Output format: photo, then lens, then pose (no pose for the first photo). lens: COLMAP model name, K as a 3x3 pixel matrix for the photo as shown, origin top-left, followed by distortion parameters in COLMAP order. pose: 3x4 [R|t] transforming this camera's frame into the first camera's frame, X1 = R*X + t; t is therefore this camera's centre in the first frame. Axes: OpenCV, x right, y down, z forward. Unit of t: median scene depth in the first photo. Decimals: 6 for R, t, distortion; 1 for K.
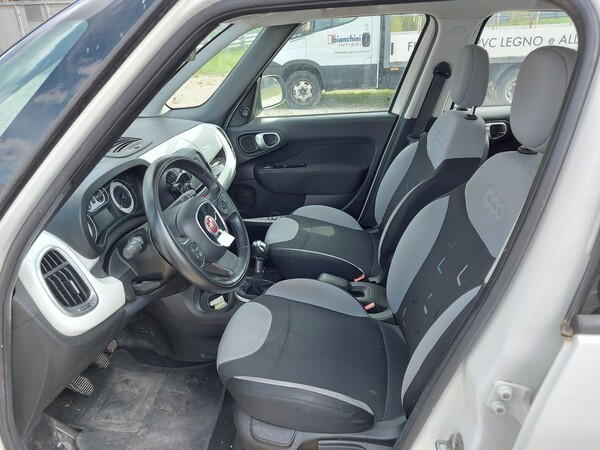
lens RADIAL K [[436.3, 0, 298.7], [0, 436.3, 224.7], [0, 0, 1]] dist [0.040580, -0.039670]
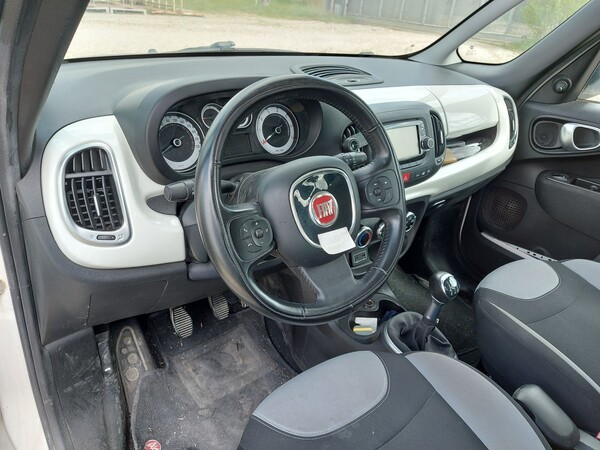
lens RADIAL K [[436.3, 0, 298.7], [0, 436.3, 224.7], [0, 0, 1]] dist [0.040580, -0.039670]
pose [[0.691708, 0.410000, -0.594509, 0.102500], [-0.385786, 0.905694, 0.175747, -0.054058], [0.610499, 0.107788, 0.784648, 0.403932]]
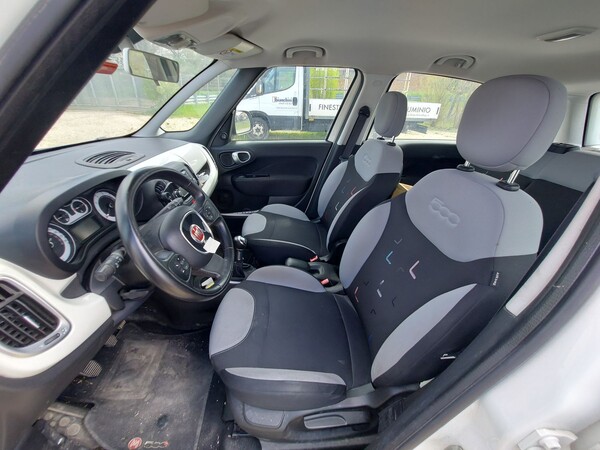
lens RADIAL K [[239.4, 0, 301.6], [0, 239.4, 225.5], [0, 0, 1]] dist [-0.034677, 0.006162]
pose [[0.981160, -0.026130, 0.191420, -0.047754], [0.012064, 0.997164, 0.074281, -0.045406], [-0.192818, -0.070572, 0.978693, 0.302033]]
